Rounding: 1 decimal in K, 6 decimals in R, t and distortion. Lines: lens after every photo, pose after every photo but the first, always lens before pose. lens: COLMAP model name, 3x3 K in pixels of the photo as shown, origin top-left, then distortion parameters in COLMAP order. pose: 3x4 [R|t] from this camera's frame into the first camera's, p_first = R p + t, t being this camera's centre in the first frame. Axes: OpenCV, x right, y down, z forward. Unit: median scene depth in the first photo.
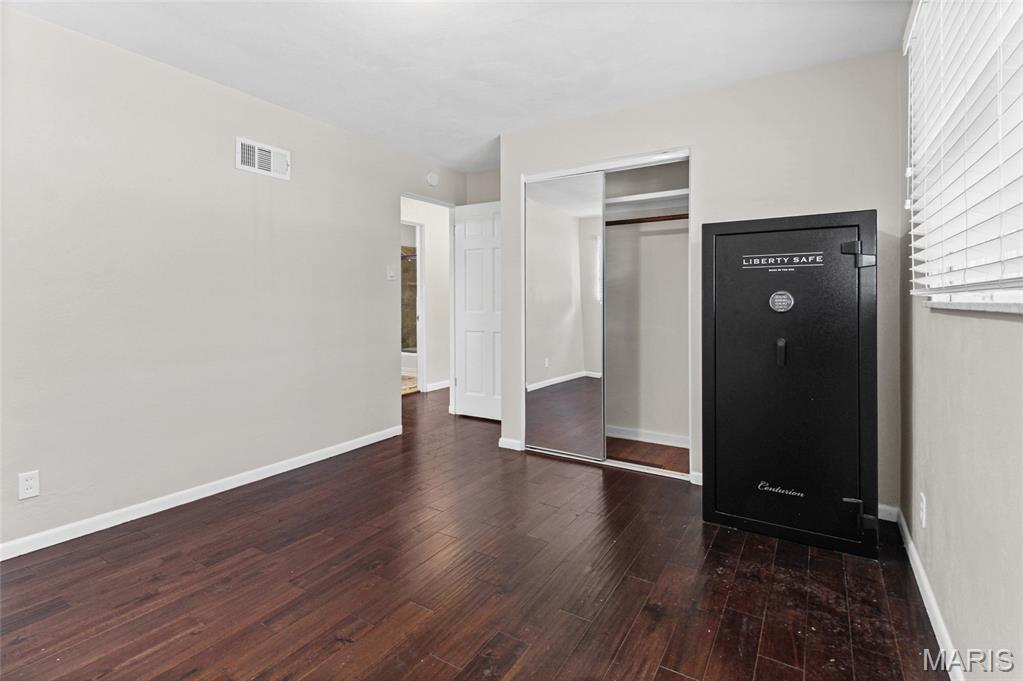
lens RADIAL K [[485.9, 0, 522.0], [0, 485.9, 278.7], [0, 0, 1]] dist [0.001070, -0.000164]
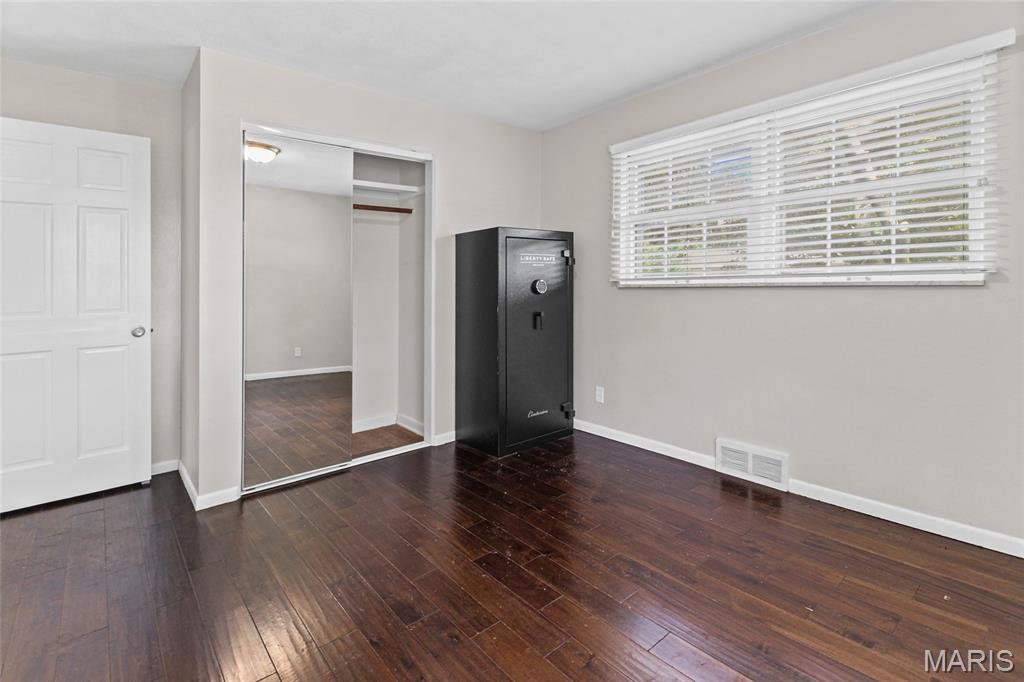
lens RADIAL K [[486.4, 0, 522.5], [0, 486.4, 279.2], [0, 0, 1]] dist [0.001070, -0.000164]
pose [[0.304768, -0.003081, 0.952422, -0.654470], [-0.022419, 0.999694, 0.010408, 0.007661], [-0.952163, -0.024524, 0.304606, 0.437686]]
